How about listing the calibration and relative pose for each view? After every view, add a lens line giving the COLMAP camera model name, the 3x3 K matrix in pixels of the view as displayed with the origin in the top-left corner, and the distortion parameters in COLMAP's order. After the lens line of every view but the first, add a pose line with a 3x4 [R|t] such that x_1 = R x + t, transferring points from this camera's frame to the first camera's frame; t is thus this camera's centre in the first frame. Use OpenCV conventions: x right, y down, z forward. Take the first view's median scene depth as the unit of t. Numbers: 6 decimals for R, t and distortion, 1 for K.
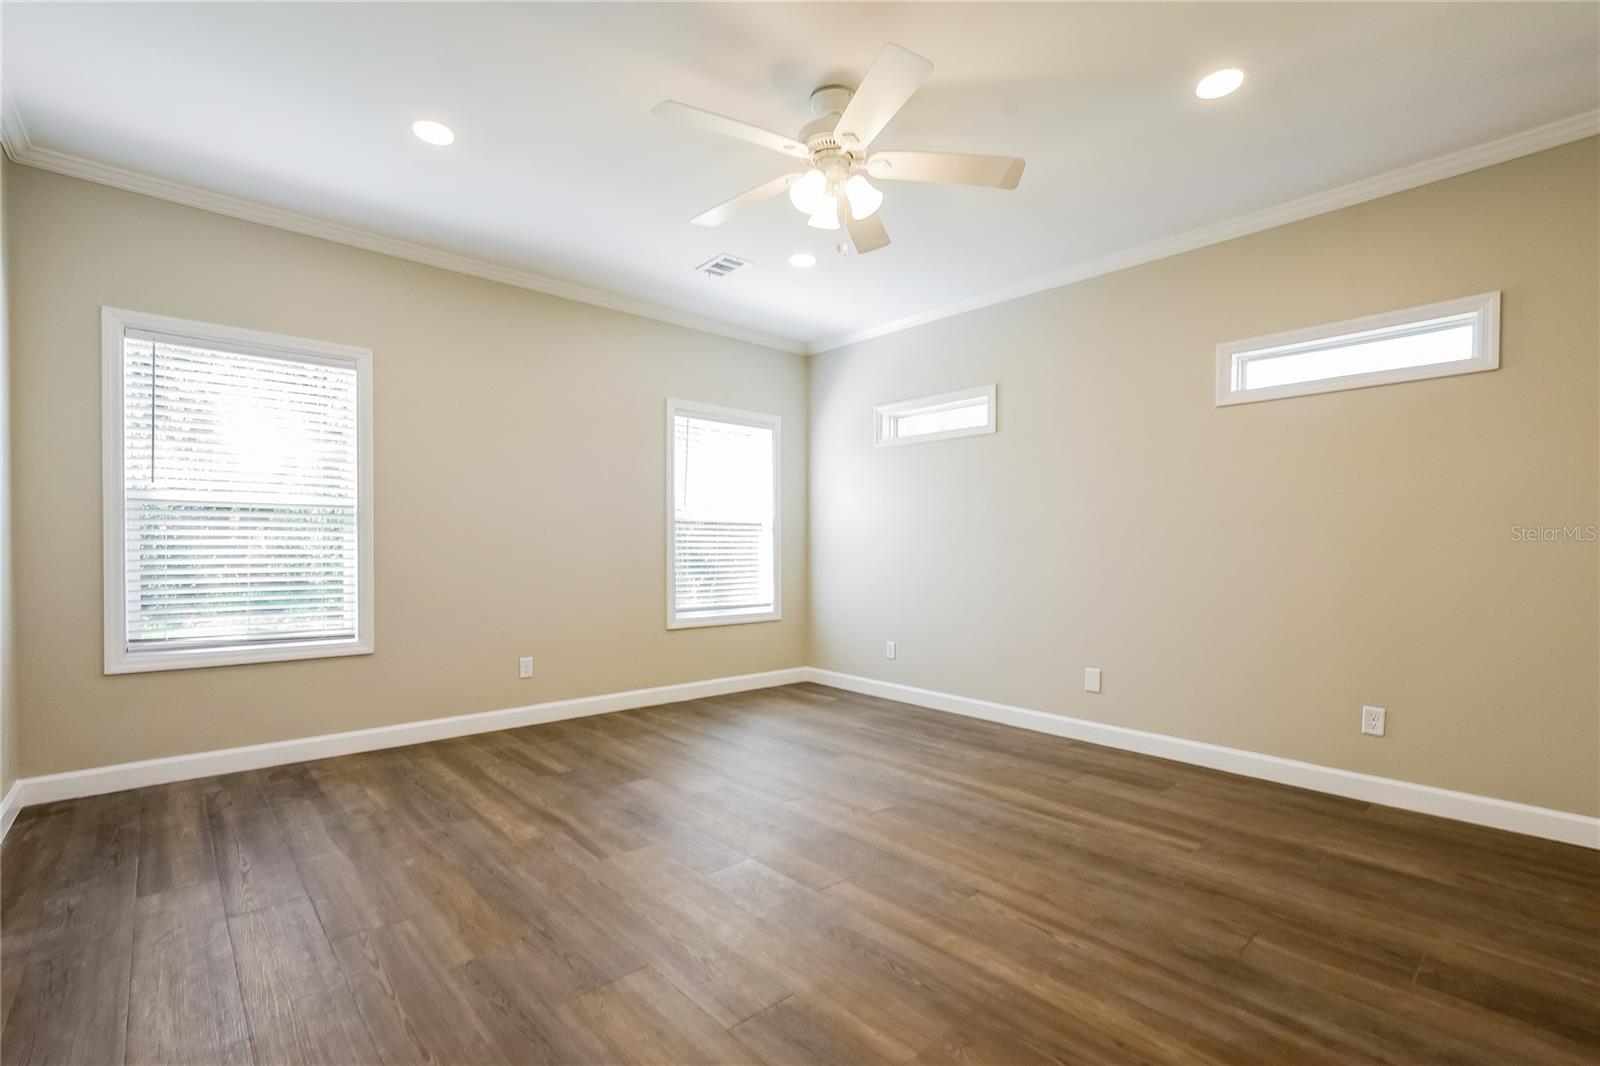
lens RADIAL K [[716.8, 0, 821.5], [0, 716.8, 556.7], [0, 0, 1]] dist [-0.002452, 0.000411]
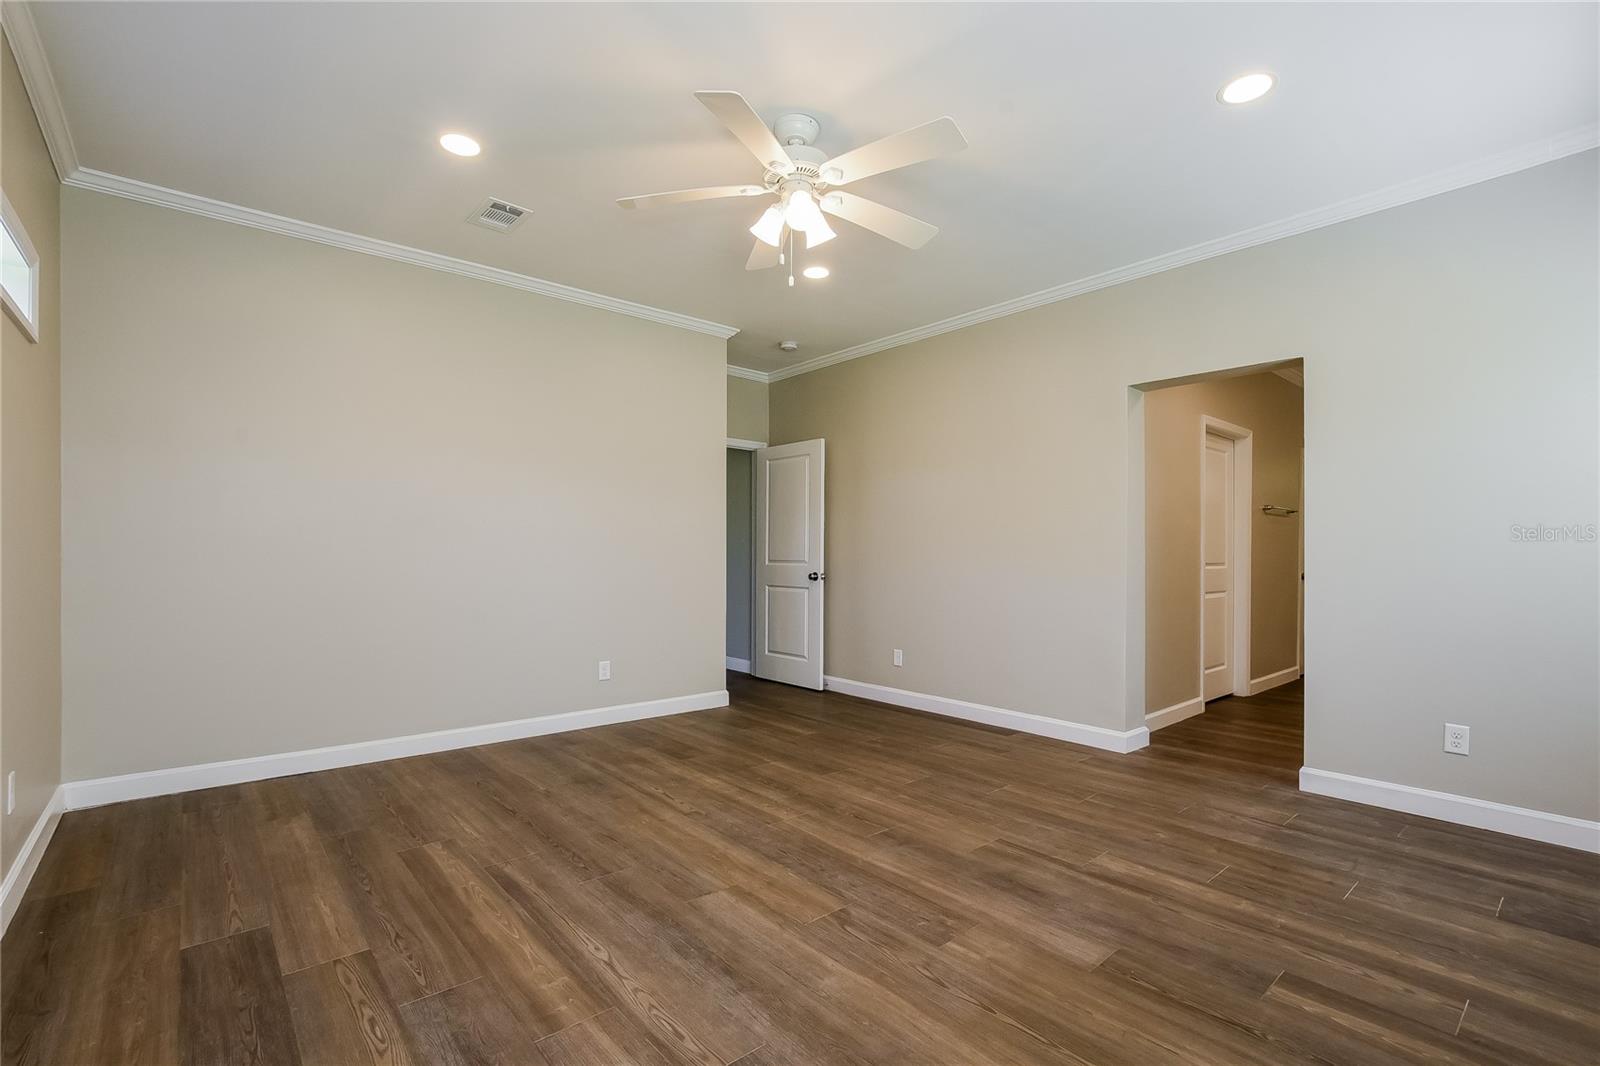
lens RADIAL K [[716.8, 0, 821.5], [0, 716.8, 556.7], [0, 0, 1]] dist [-0.002452, 0.000411]
pose [[-0.999727, -0.011481, 0.020371, -0.045947], [-0.011089, 0.999753, 0.019252, -0.029364], [-0.020587, 0.019021, -0.999607, 1.930365]]
